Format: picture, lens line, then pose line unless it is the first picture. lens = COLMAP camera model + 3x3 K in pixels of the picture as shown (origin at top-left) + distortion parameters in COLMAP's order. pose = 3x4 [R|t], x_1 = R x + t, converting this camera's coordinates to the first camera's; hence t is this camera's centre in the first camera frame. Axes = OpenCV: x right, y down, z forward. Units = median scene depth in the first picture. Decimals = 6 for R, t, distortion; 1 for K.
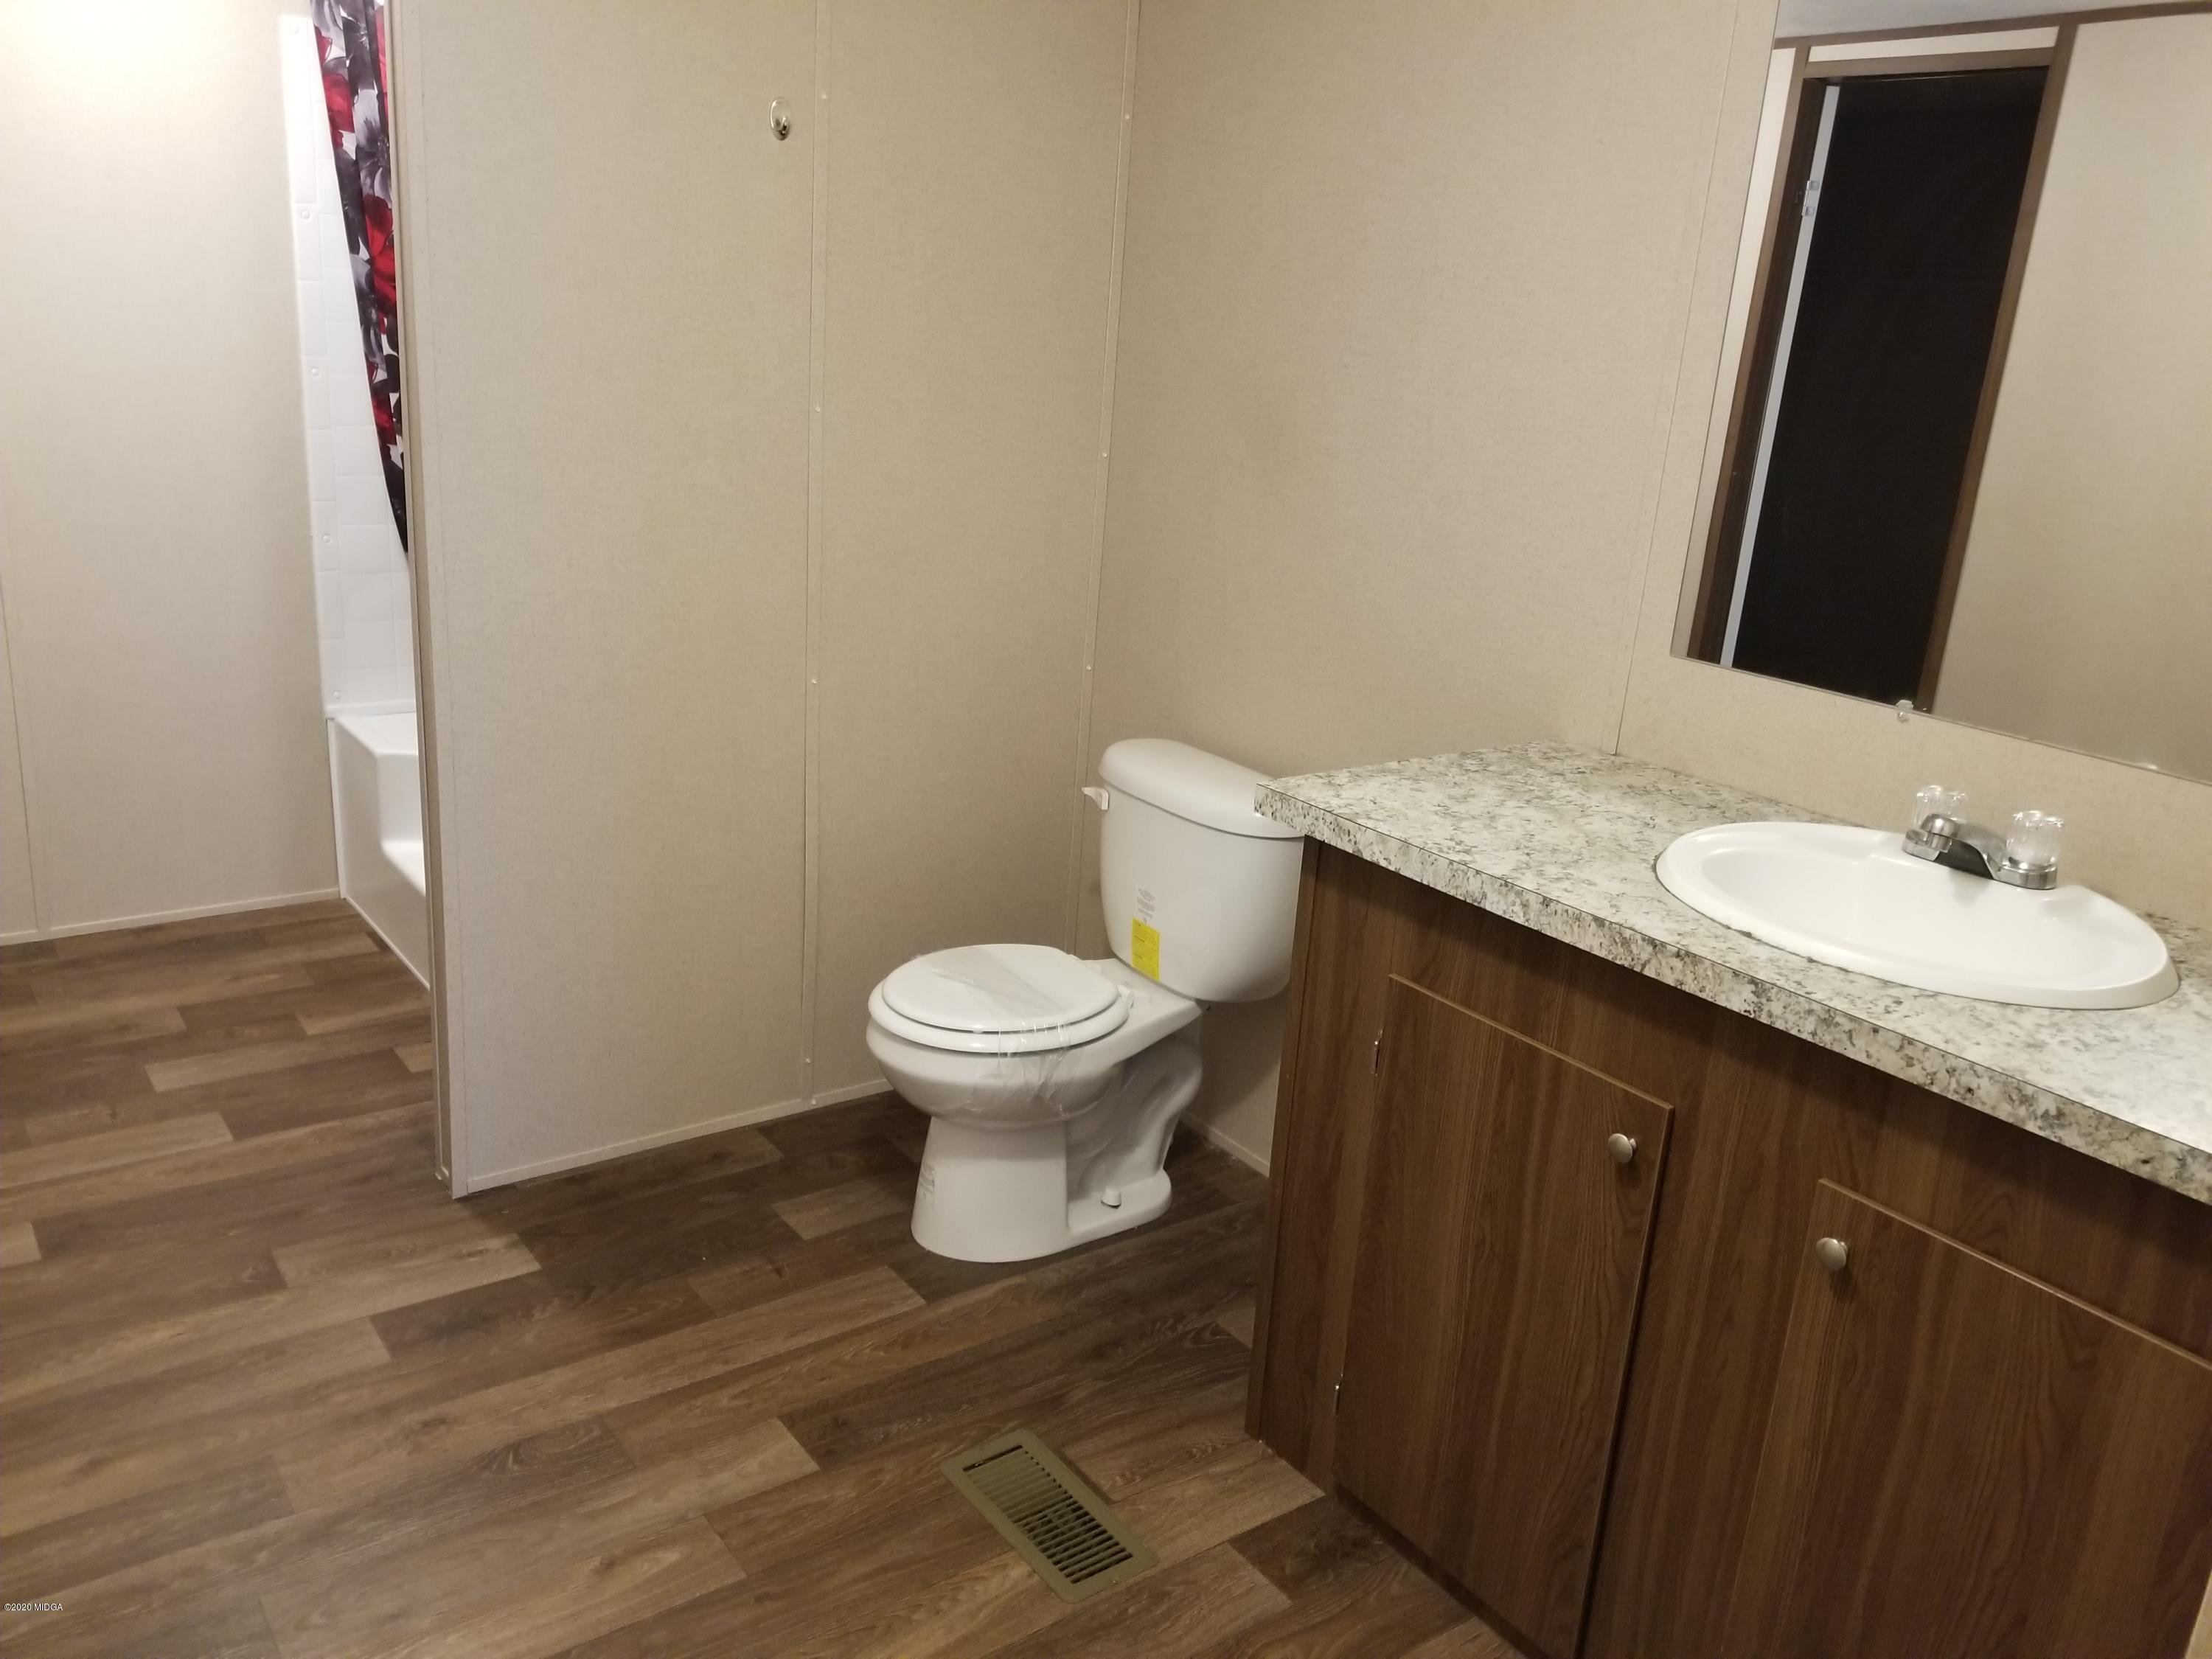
lens RADIAL K [[1714.7, 0, 1092.1], [0, 1714.7, 787.3], [0, 0, 1]] dist [0.072668, -0.133467]
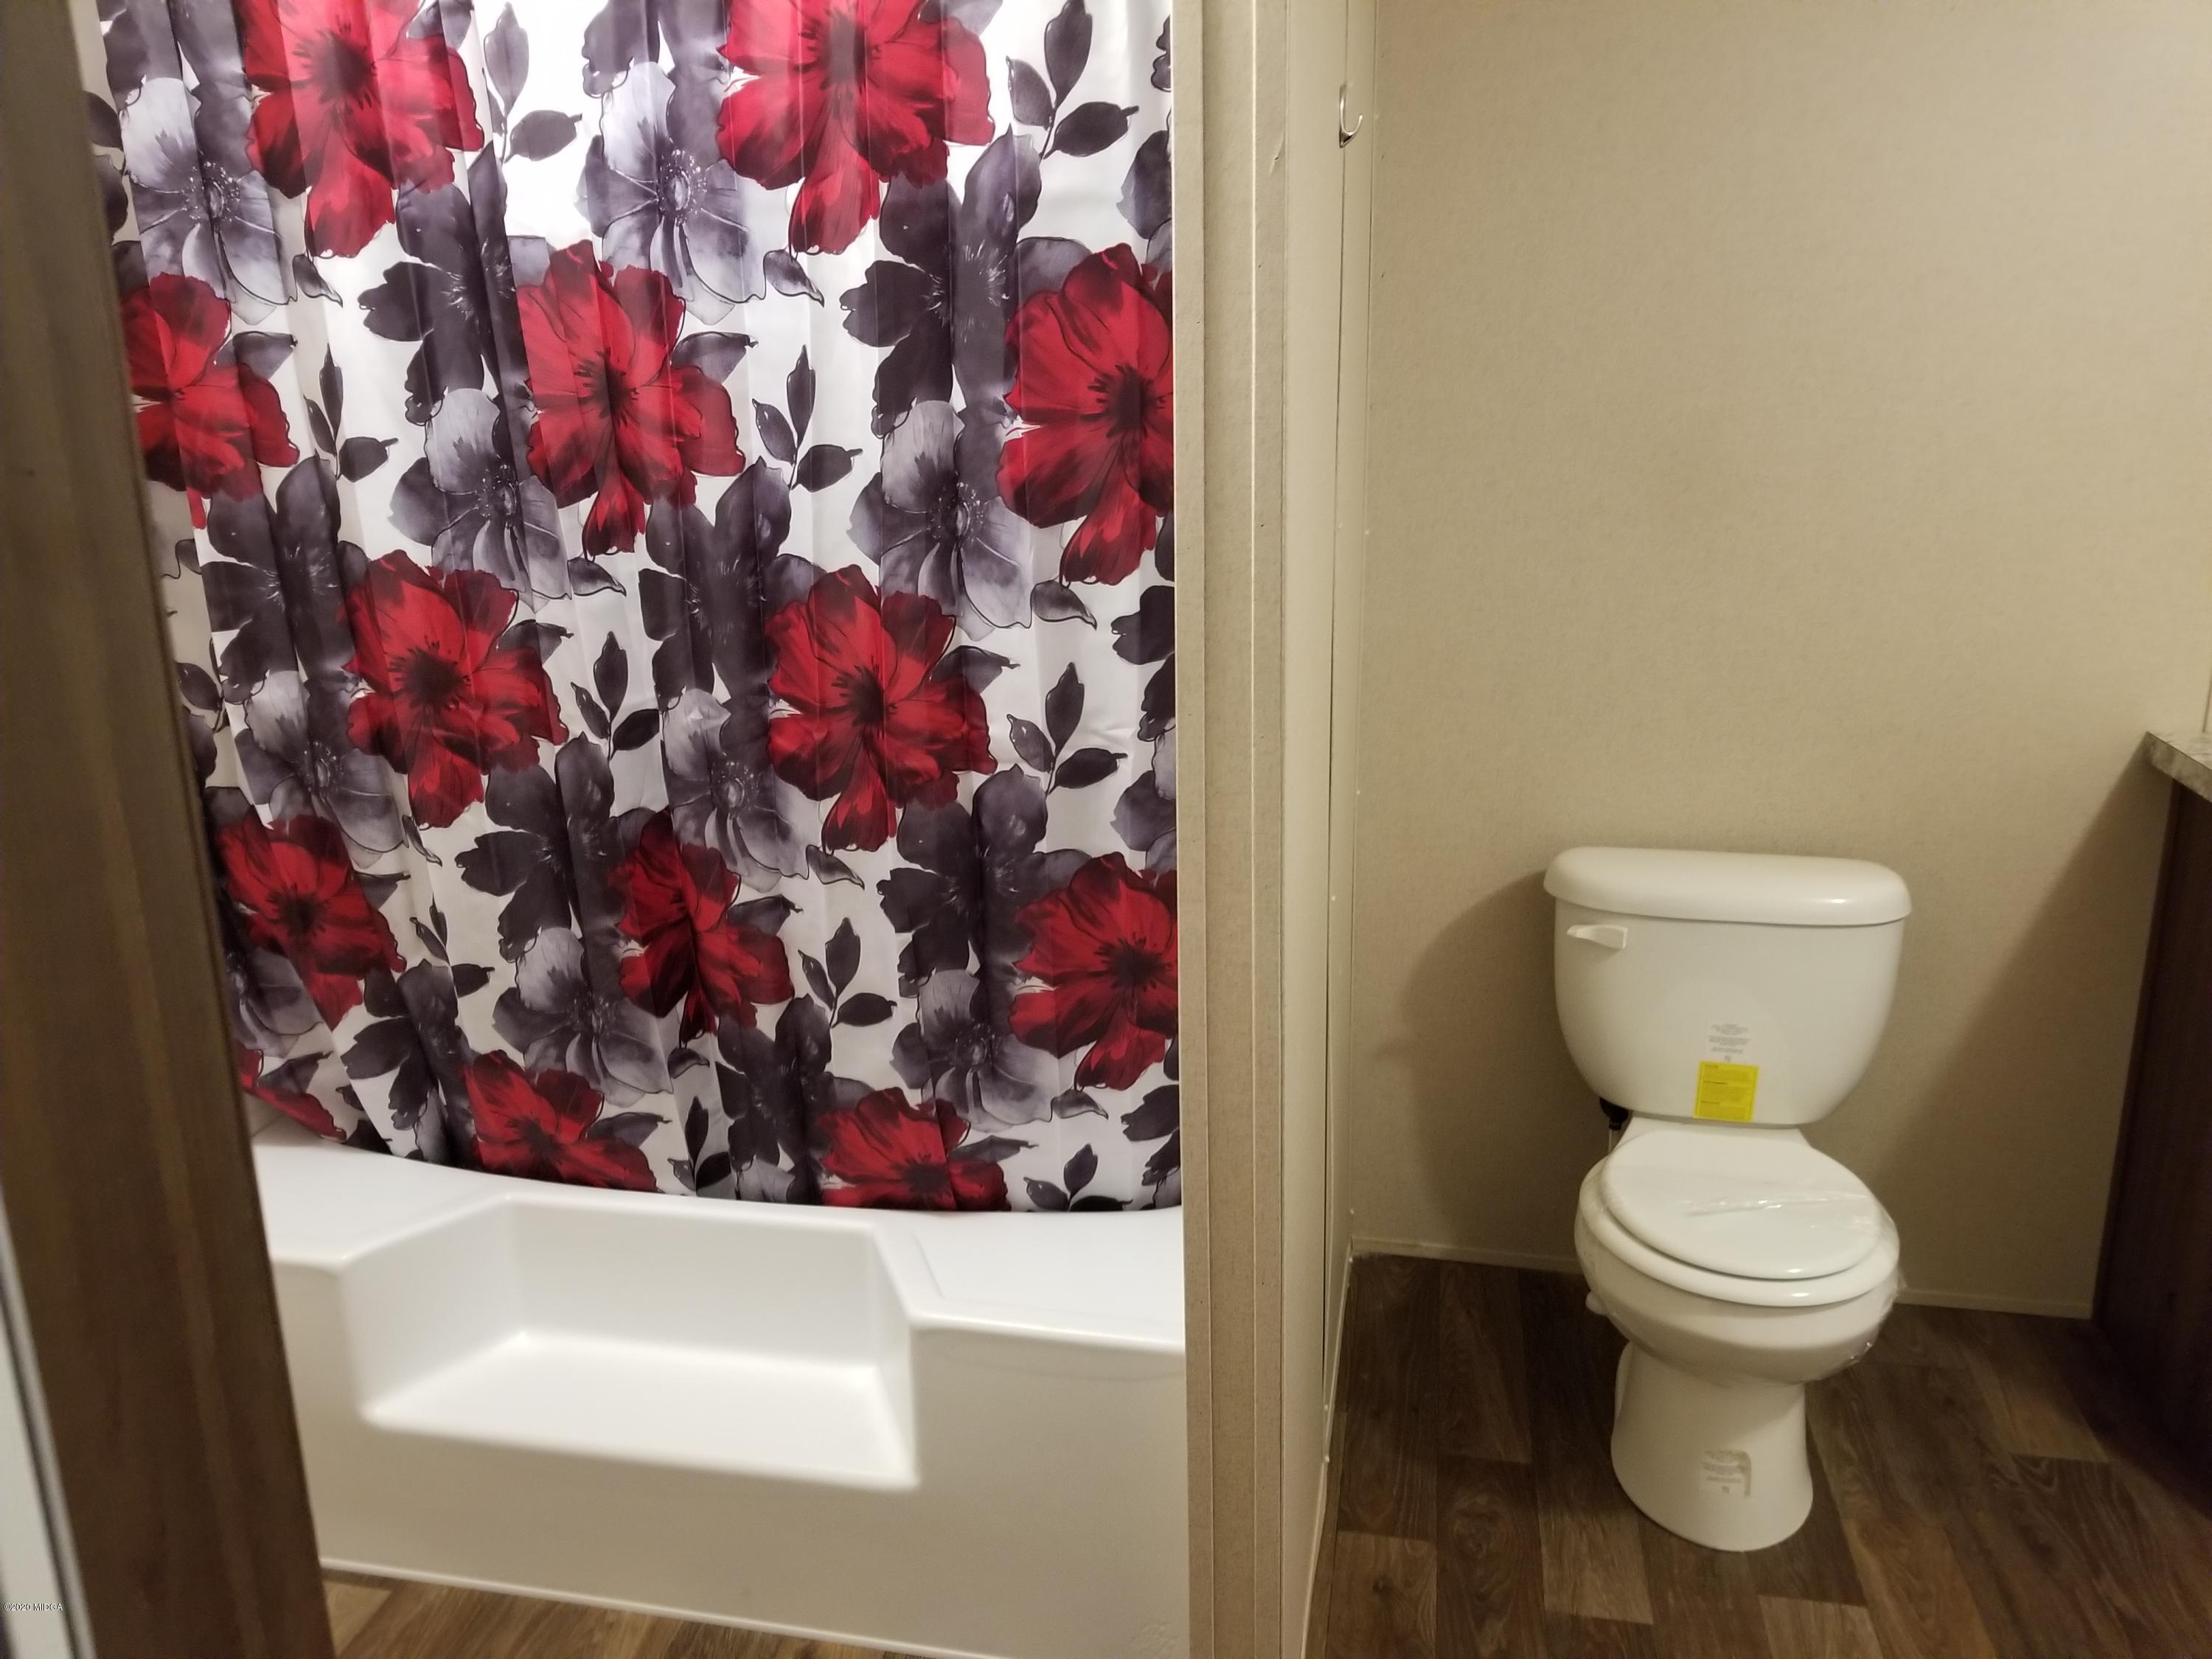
lens RADIAL K [[1714.7, 0, 1092.1], [0, 1714.7, 787.3], [0, 0, 1]] dist [0.072668, -0.133467]
pose [[0.745603, -0.248102, 0.618484, -0.696944], [0.240977, 0.965684, 0.096874, -0.209328], [-0.621295, 0.076811, 0.779803, 0.527483]]
